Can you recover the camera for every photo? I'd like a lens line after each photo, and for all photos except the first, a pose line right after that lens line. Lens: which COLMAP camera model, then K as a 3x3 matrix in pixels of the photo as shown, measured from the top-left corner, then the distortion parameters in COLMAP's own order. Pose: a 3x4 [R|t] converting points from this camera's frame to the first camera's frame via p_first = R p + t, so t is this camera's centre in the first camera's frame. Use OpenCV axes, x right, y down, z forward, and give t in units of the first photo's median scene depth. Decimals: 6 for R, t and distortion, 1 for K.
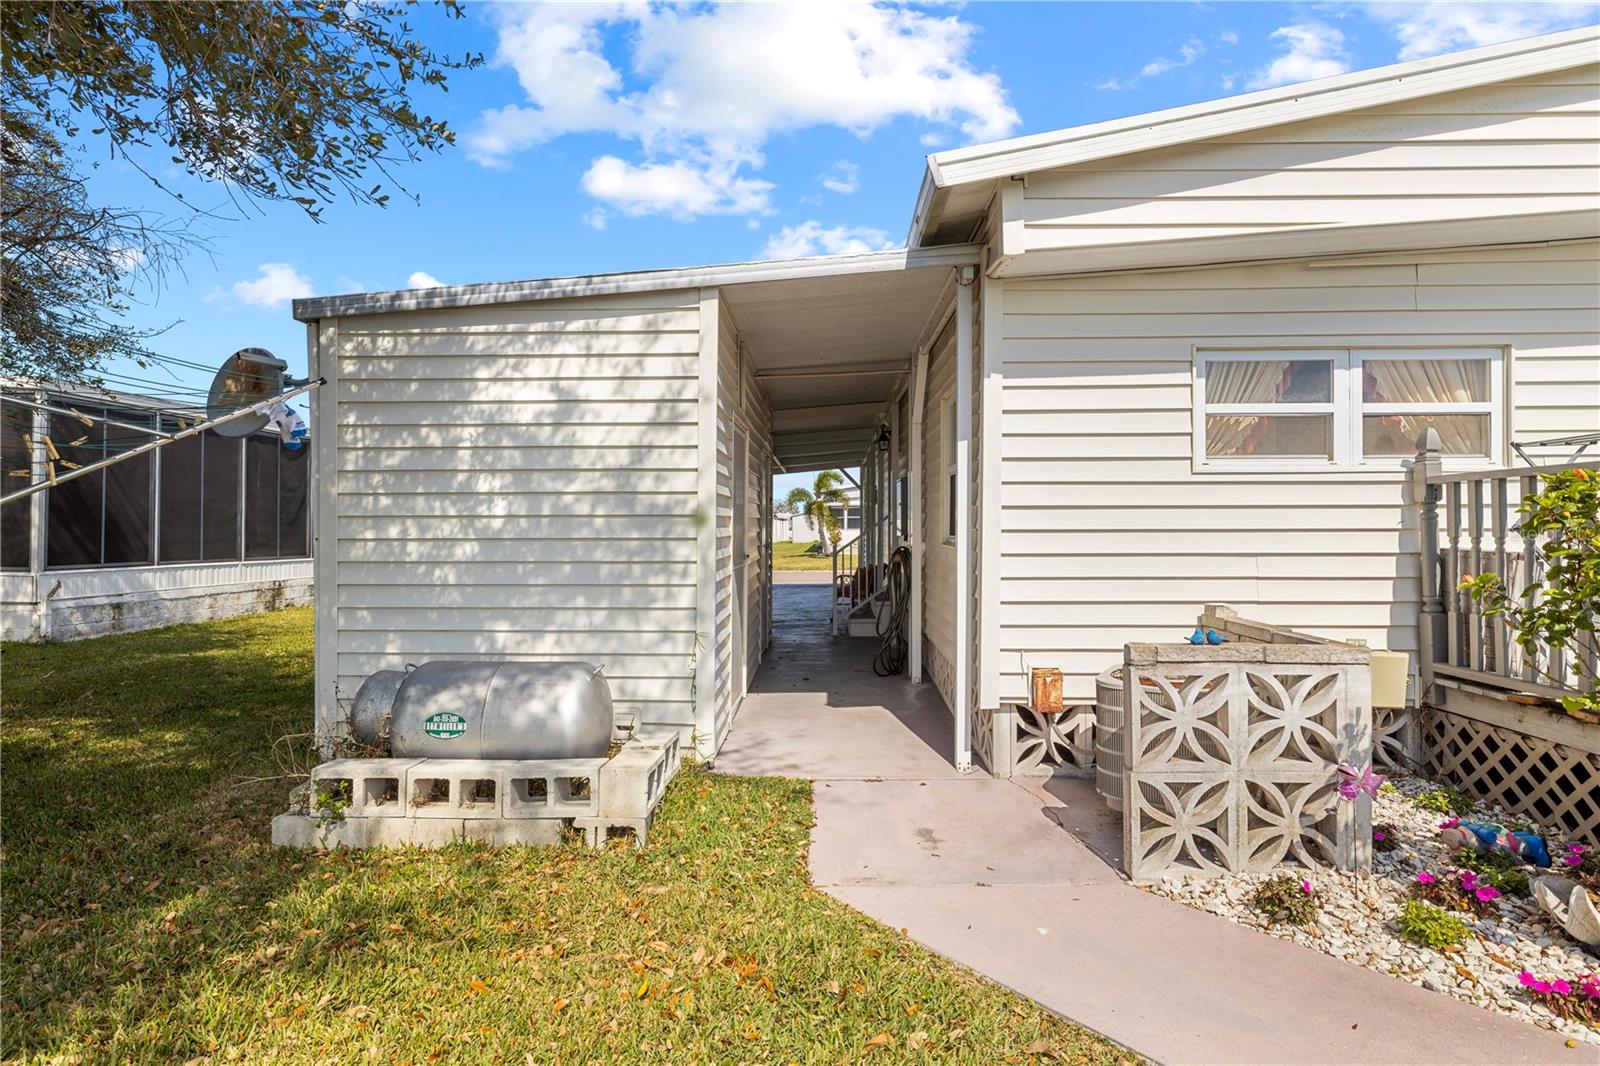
lens RADIAL K [[808.5, 0, 800.0], [0, 808.5, 533.0], [0, 0, 1]] dist [0.000043, 0.000122]
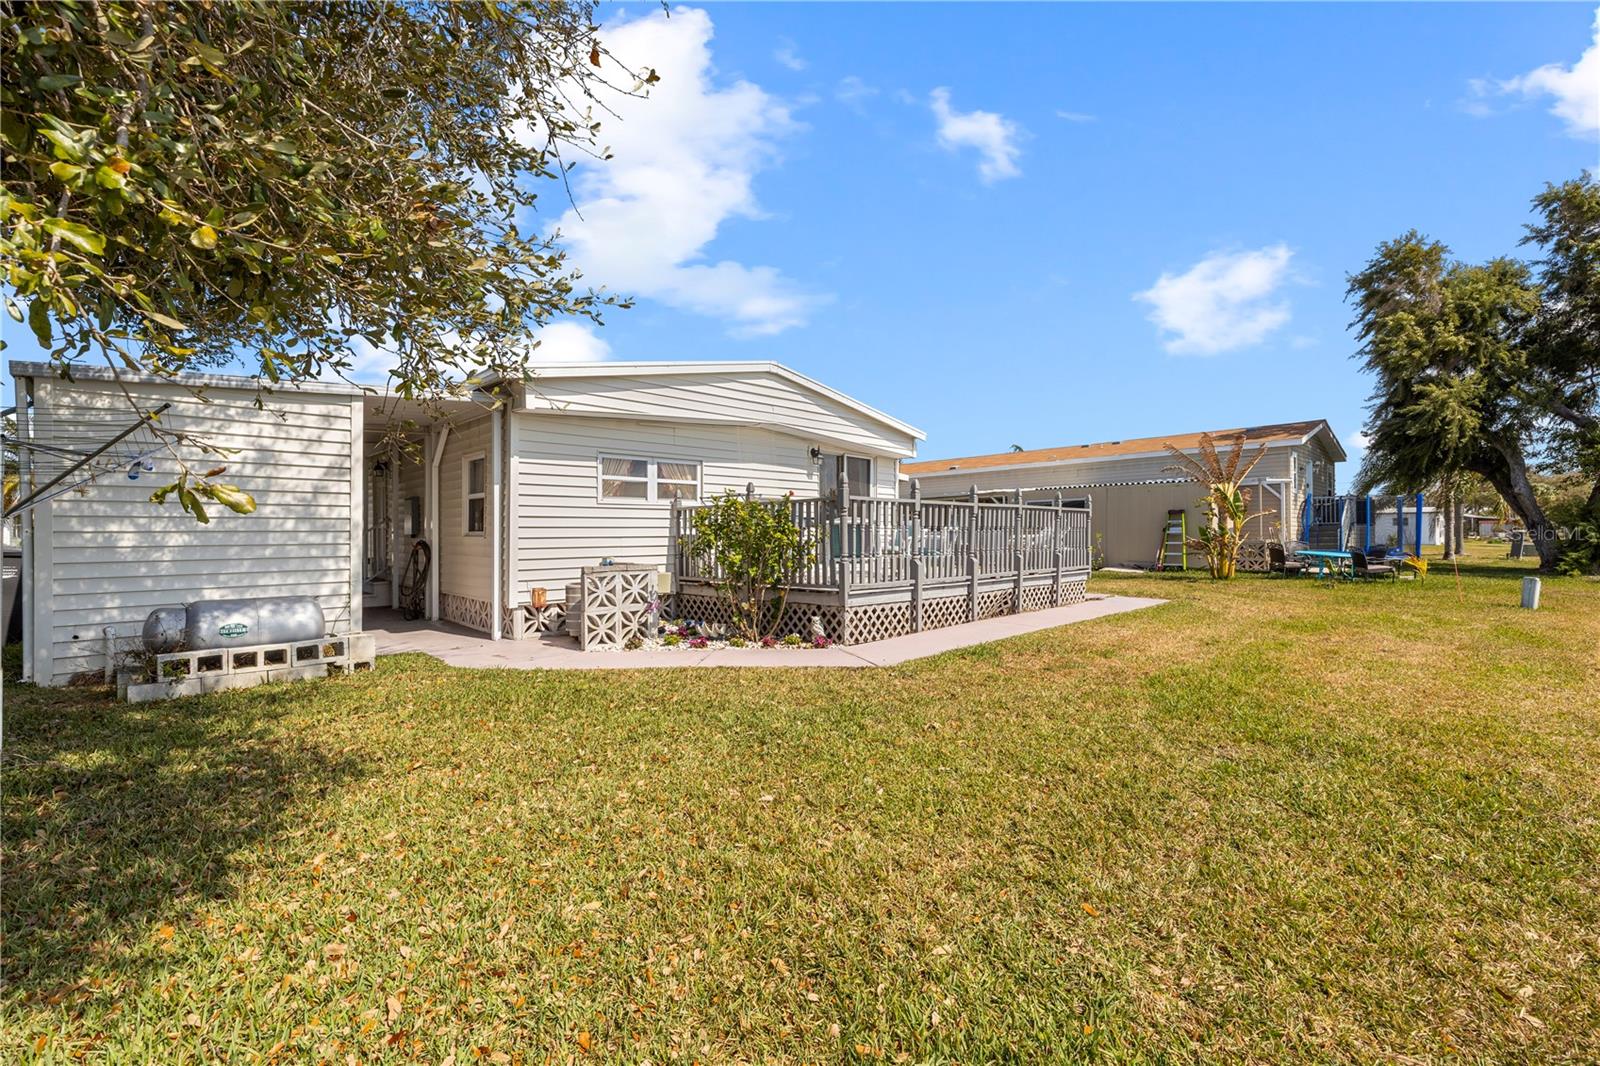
lens RADIAL K [[669.6, 0, 800.0], [0, 669.6, 533.0], [0, 0, 1]] dist [-0.000177, -0.000333]
pose [[0.697755, -0.001987, 0.716334, -0.531580], [0.004329, 0.999990, -0.001443, 0.019259], [-0.716324, 0.004108, 0.697756, -0.838875]]
